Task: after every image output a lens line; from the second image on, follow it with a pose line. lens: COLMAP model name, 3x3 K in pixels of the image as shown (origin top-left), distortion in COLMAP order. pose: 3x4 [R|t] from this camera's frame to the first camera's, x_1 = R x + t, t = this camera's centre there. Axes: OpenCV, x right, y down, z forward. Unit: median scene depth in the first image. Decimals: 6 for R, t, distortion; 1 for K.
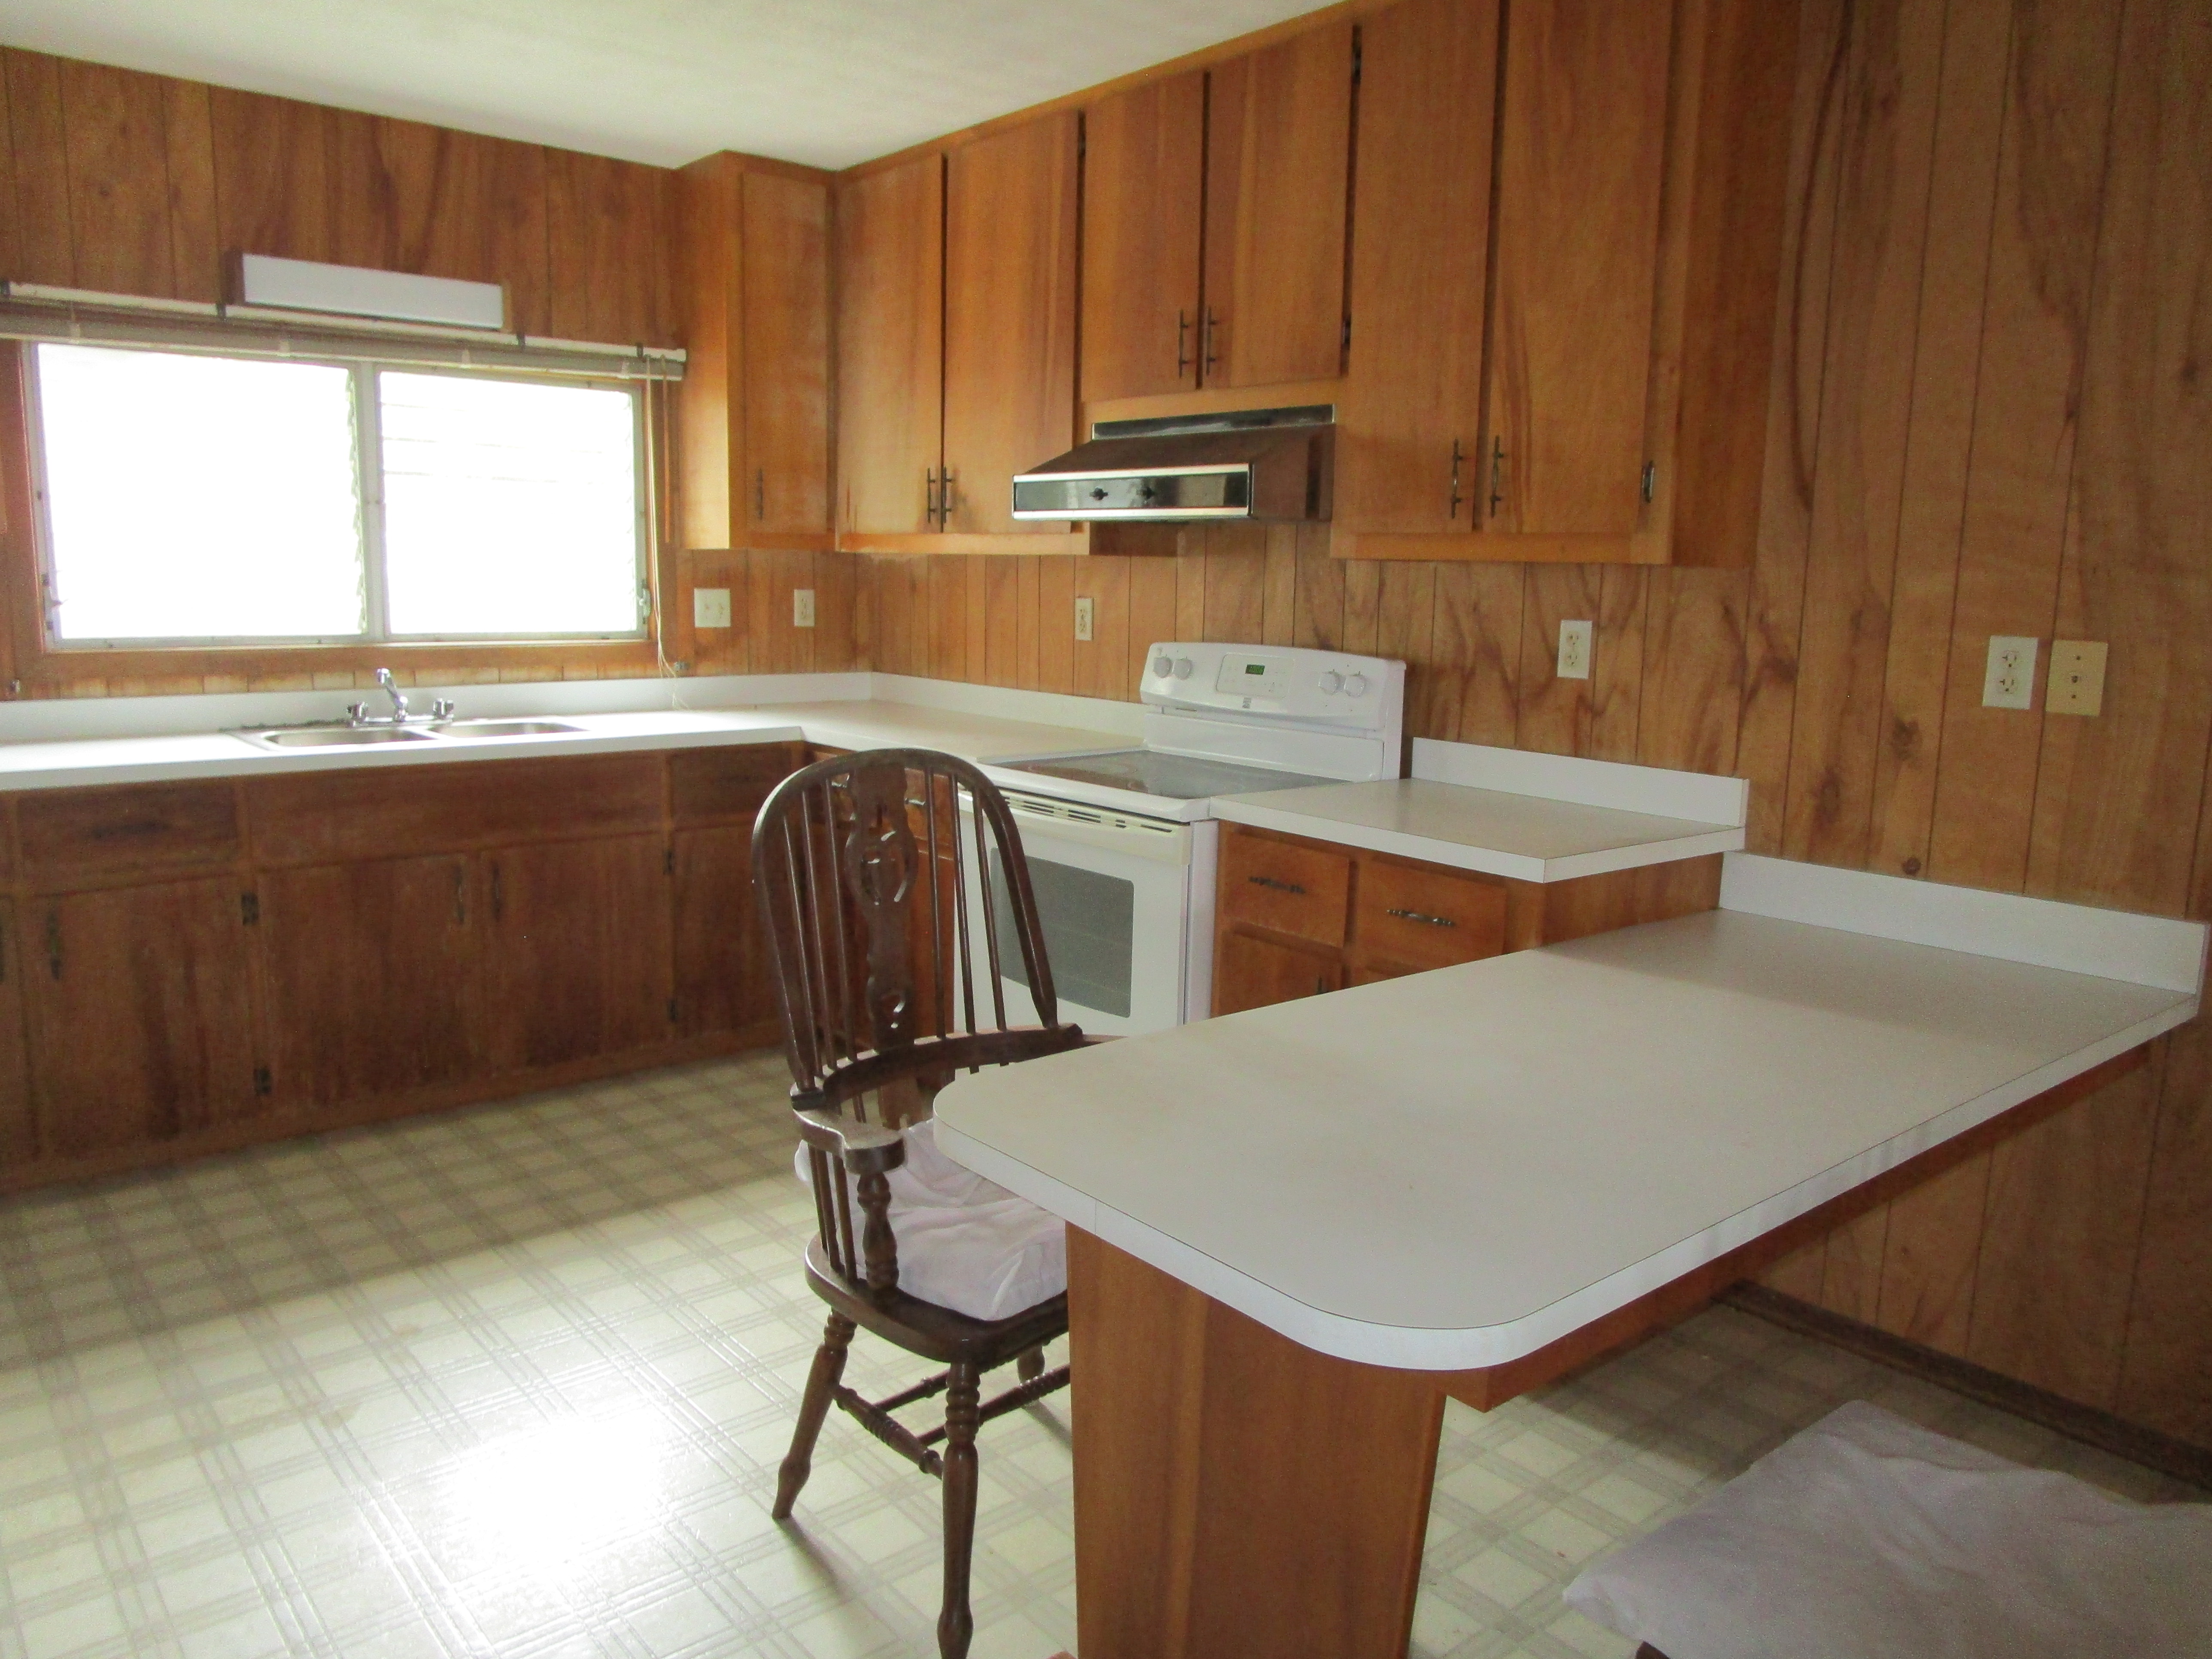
lens RADIAL K [[1565.9, 0, 1108.6], [0, 1565.9, 825.7], [0, 0, 1]] dist [-0.035943, 0.012738]
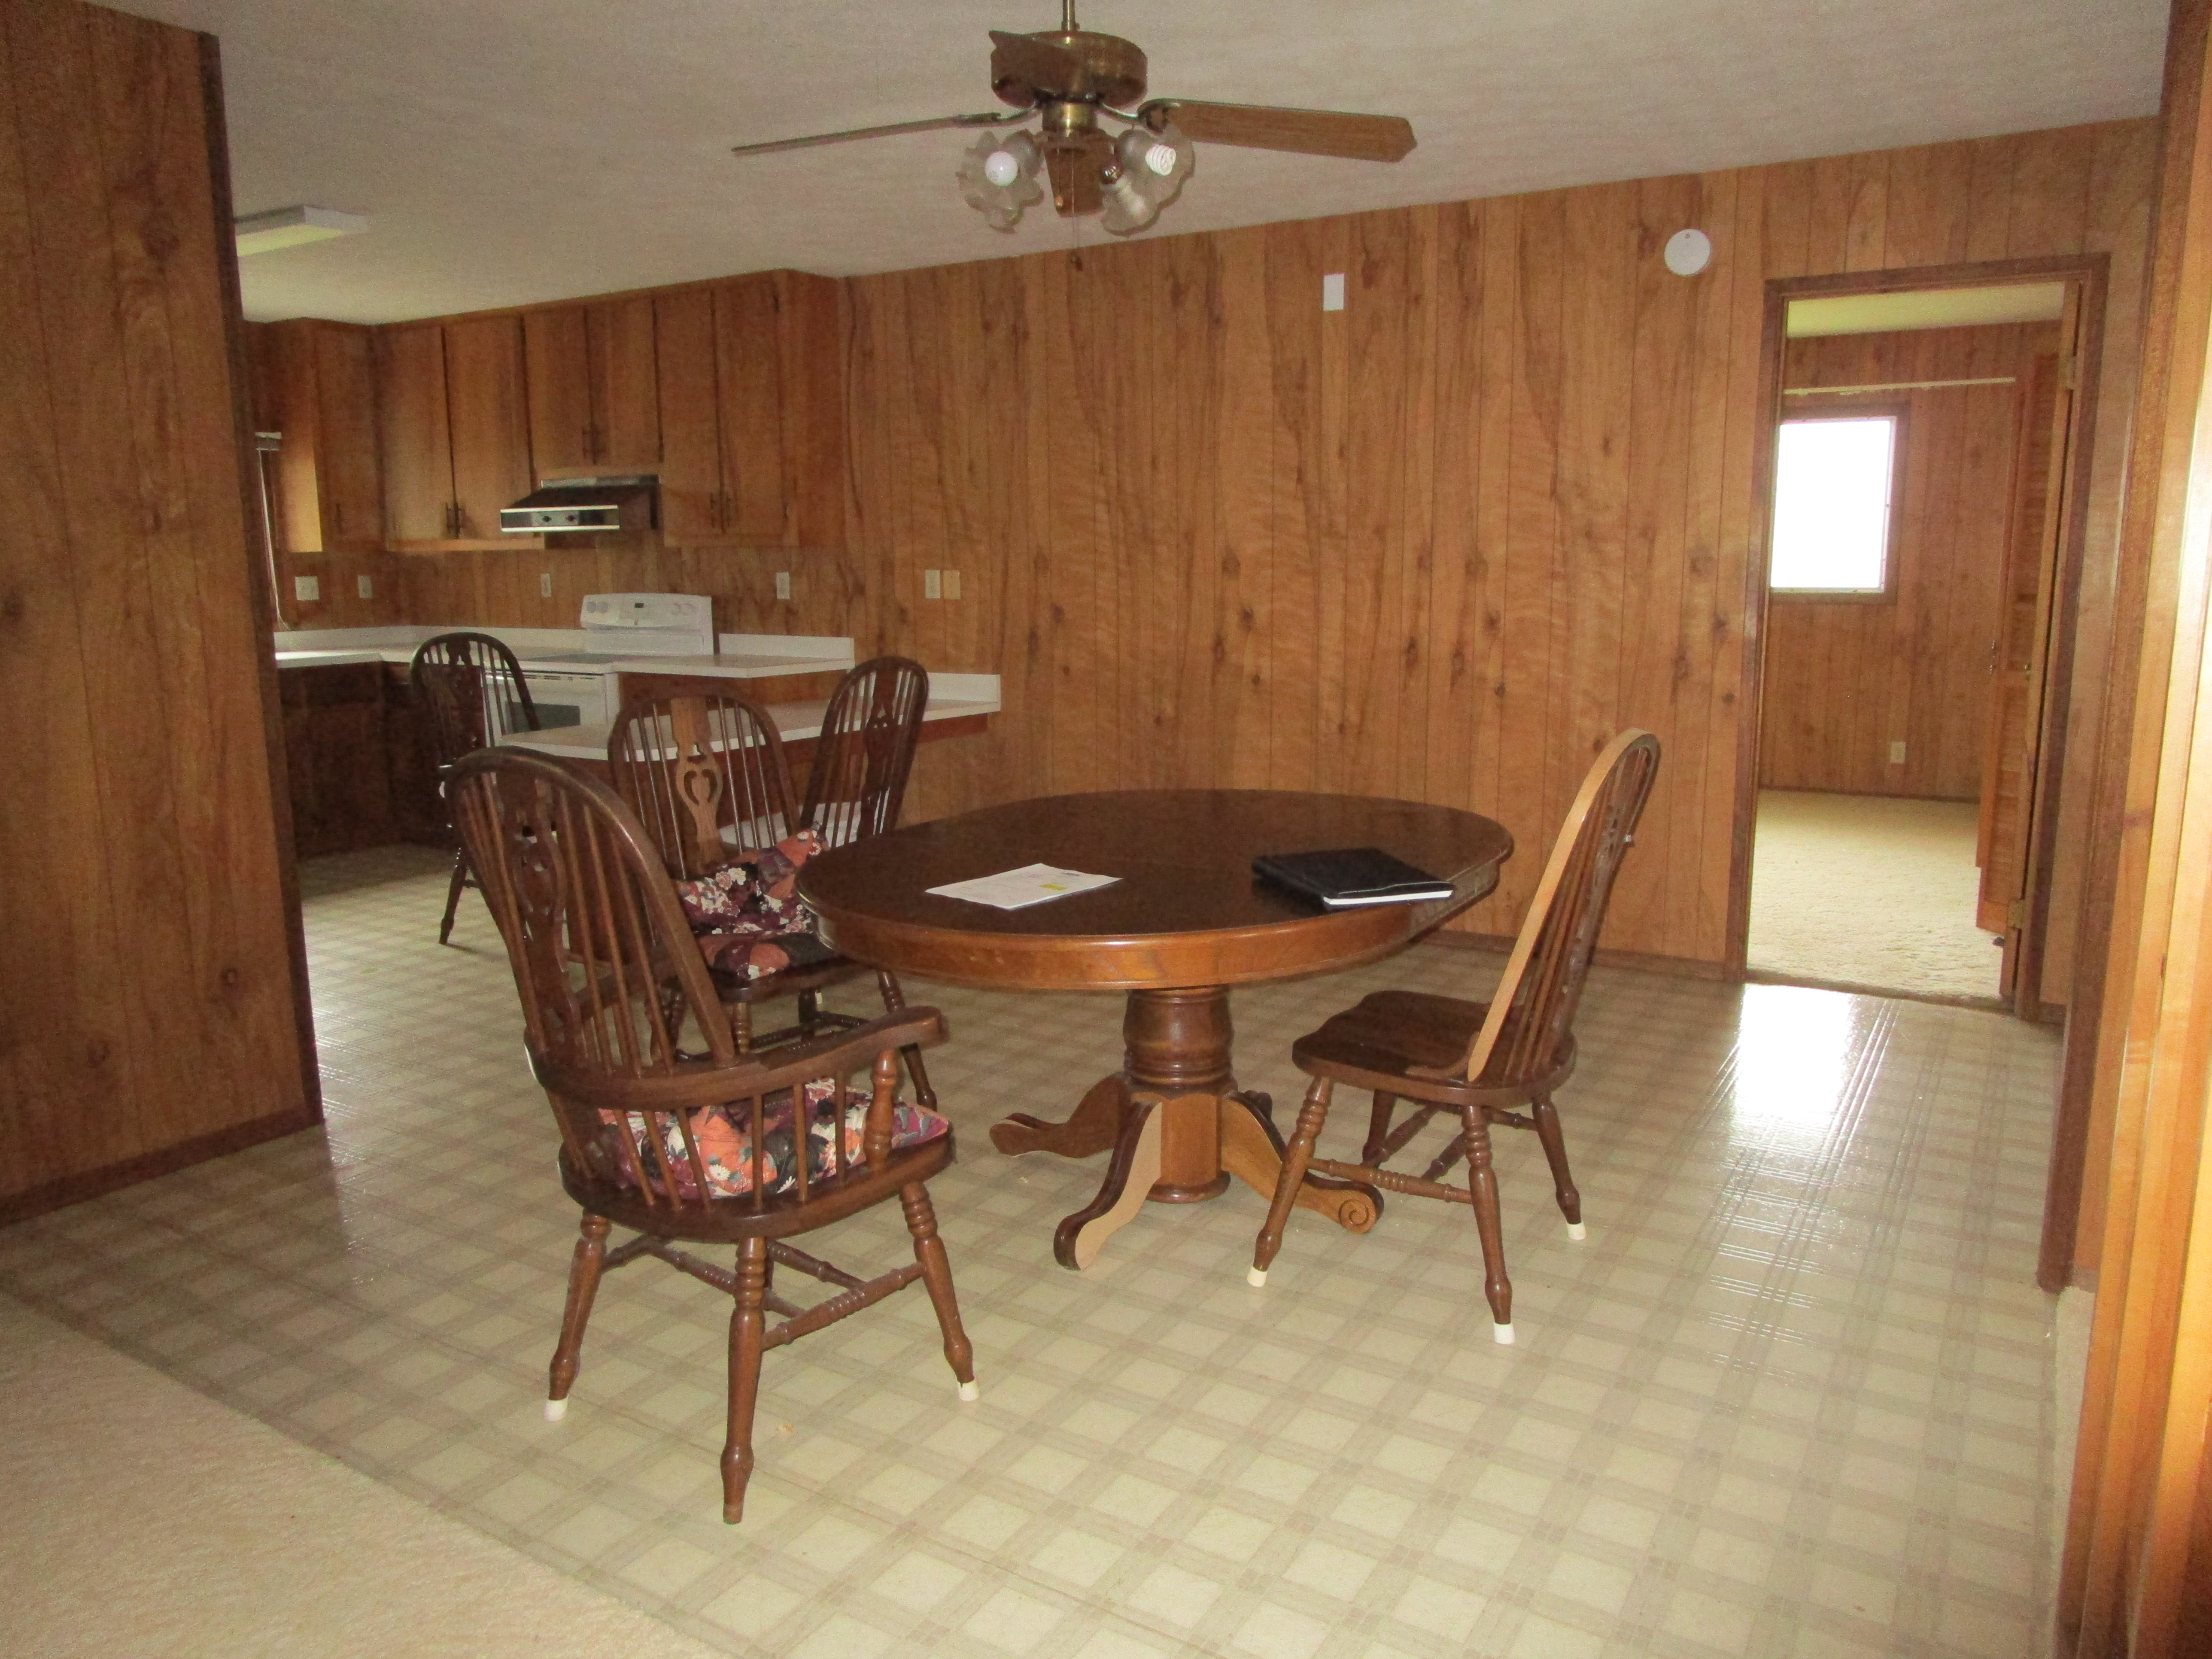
lens RADIAL K [[1565.9, 0, 1108.6], [0, 1565.9, 825.7], [0, 0, 1]] dist [-0.035943, 0.012738]
pose [[0.948048, -0.080613, 0.307743, 0.025929], [0.077835, 0.996738, 0.021314, 0.167280], [-0.308458, 0.003746, 0.951231, -0.965047]]
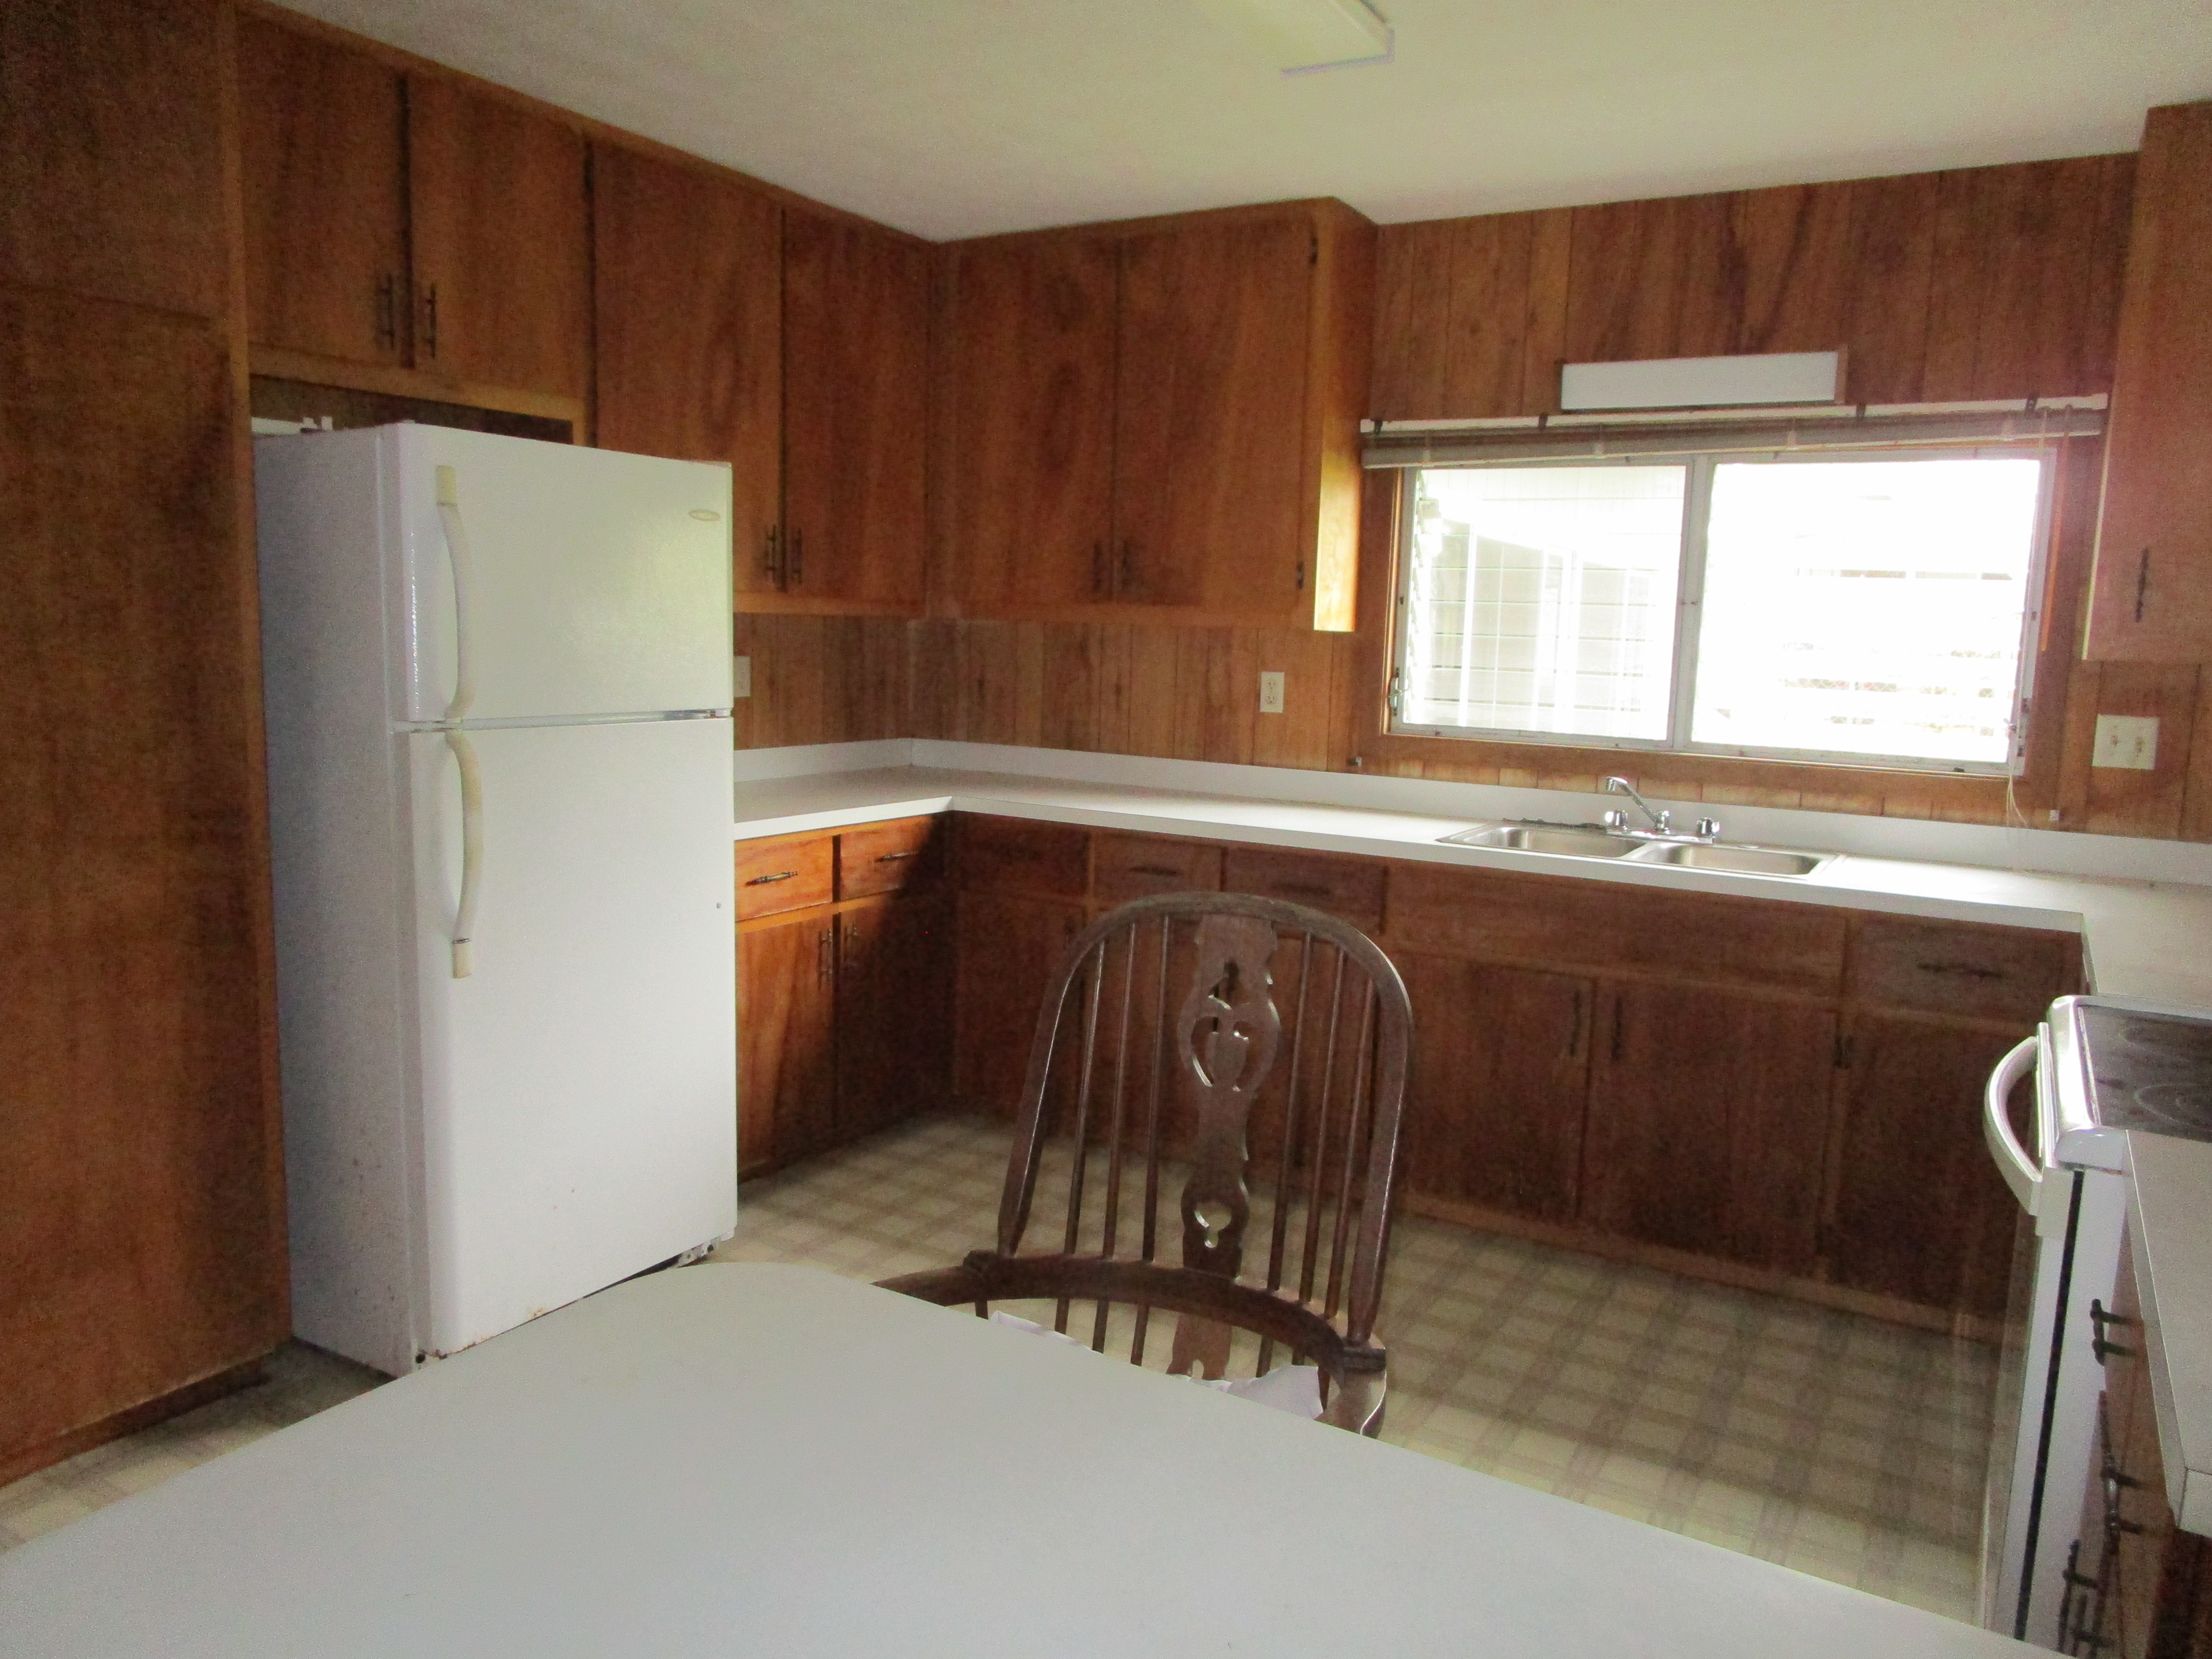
lens RADIAL K [[1608.1, 0, 1108.1], [0, 1608.1, 789.0], [0, 0, 1]] dist [0.004405, 0.004195]
pose [[0.335620, 0.090302, -0.937659, 0.349590], [-0.181202, 0.982994, 0.029810, -0.066687], [0.924405, 0.159901, 0.346275, 0.377123]]
